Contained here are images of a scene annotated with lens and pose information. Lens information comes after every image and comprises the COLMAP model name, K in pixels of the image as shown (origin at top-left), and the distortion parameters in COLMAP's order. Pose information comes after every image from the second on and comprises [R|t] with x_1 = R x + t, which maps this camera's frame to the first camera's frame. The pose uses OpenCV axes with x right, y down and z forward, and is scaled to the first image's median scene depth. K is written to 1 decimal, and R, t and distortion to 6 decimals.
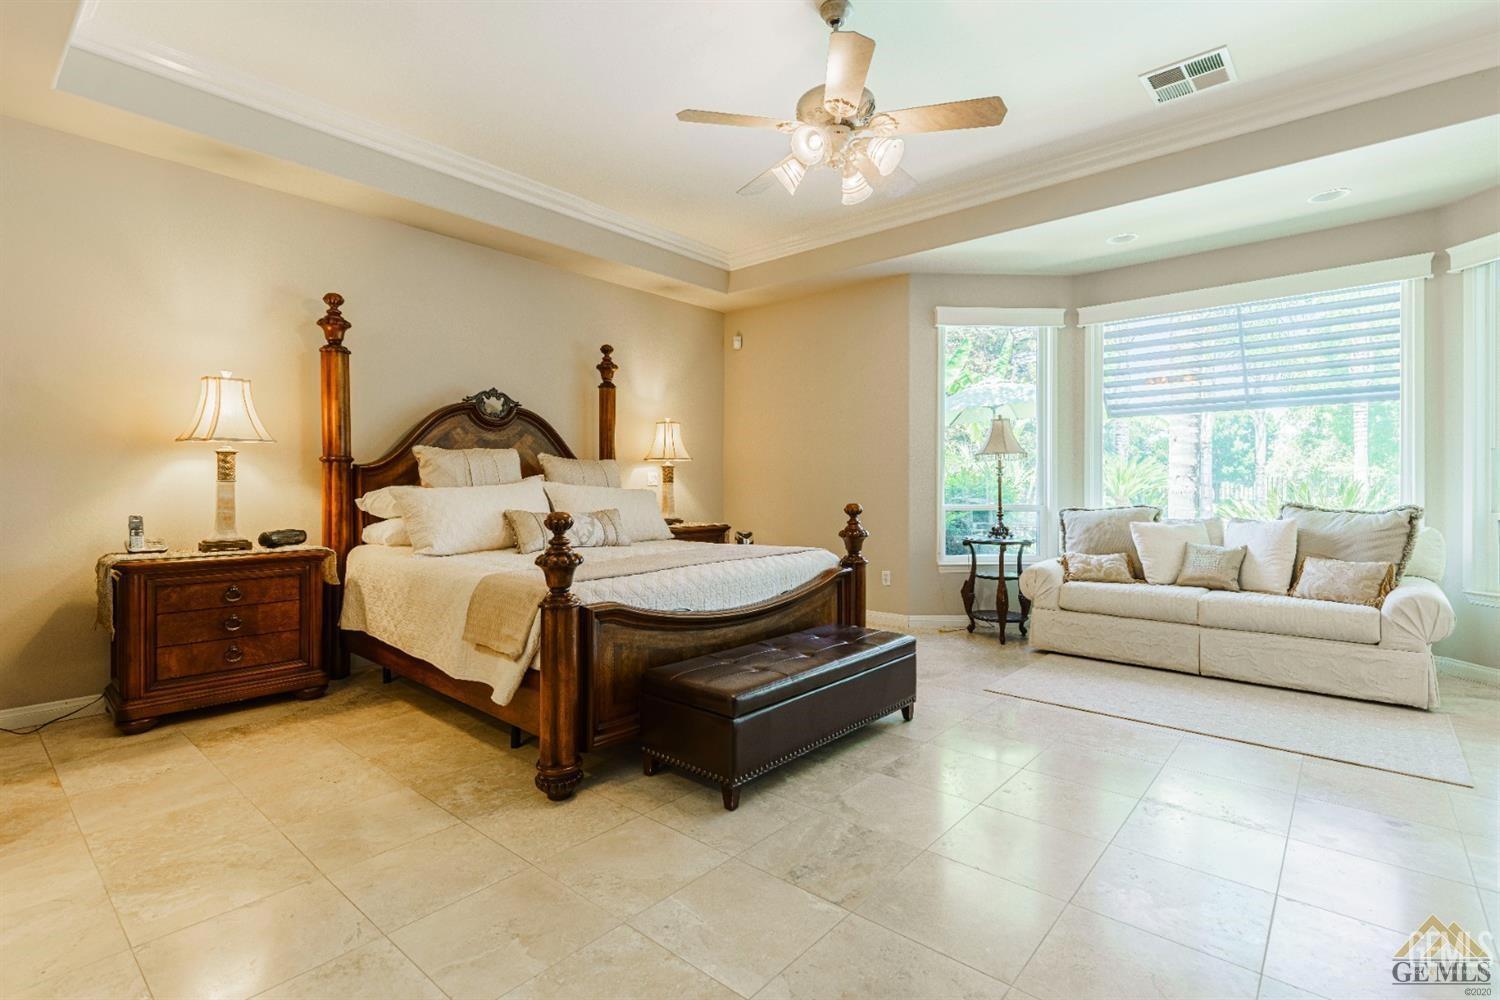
lens RADIAL K [[683.6, 0, 746.2], [0, 683.6, 489.2], [0, 0, 1]] dist [0.008029, -0.001164]
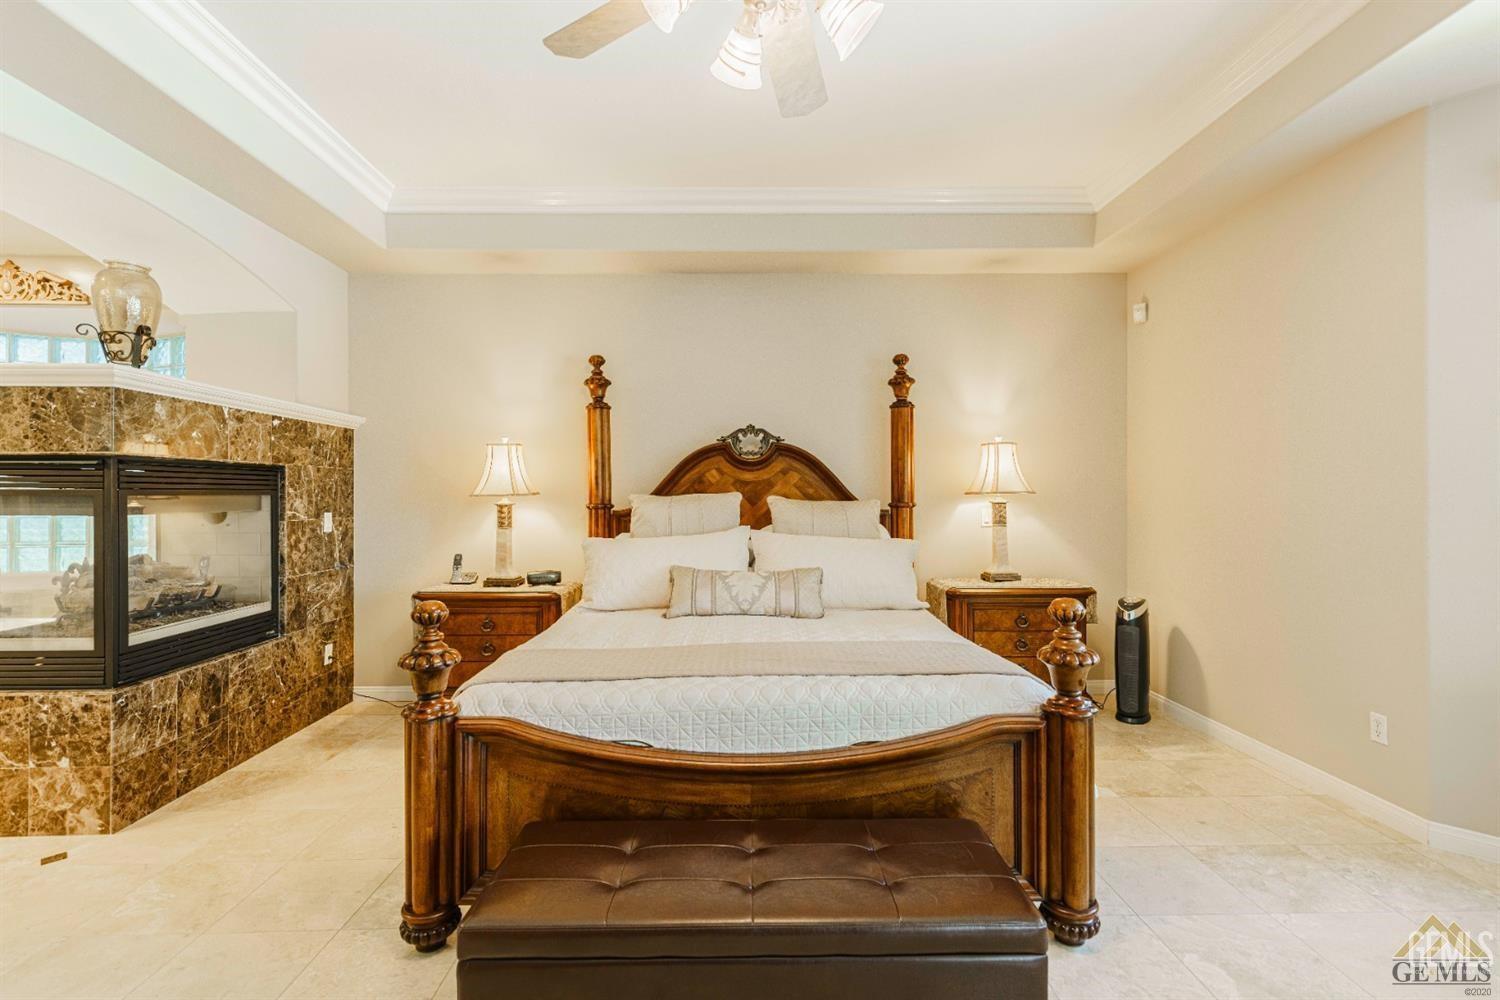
lens RADIAL K [[683.6, 0, 740.6], [0, 683.6, 500.6], [0, 0, 1]] dist [0.008029, -0.001164]
pose [[0.677842, 0.000350, -0.735208, 0.313054], [0.001461, 0.999997, 0.001823, -0.047894], [0.735206, -0.002310, 0.677839, 0.374581]]
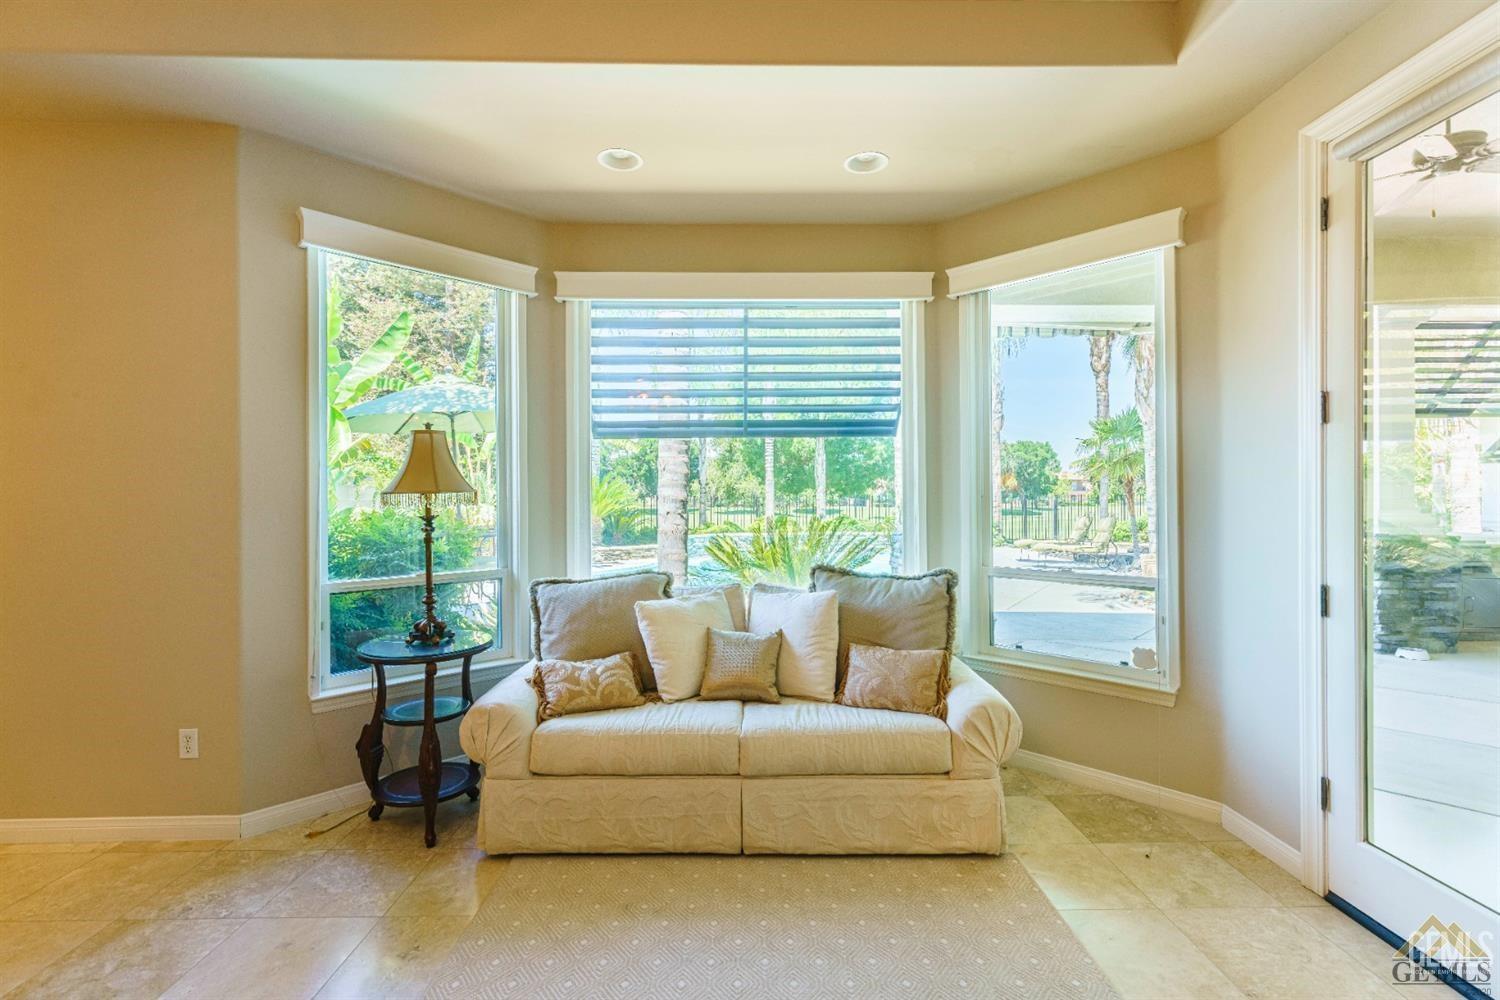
lens RADIAL K [[683.6, 0, 760.5], [0, 683.6, 495.9], [0, 0, 1]] dist [0.008029, -0.001164]
pose [[0.733952, -0.002745, 0.679196, 0.207706], [0.008664, 0.999948, -0.005321, -0.047607], [-0.679147, 0.009790, 0.733937, 0.441506]]
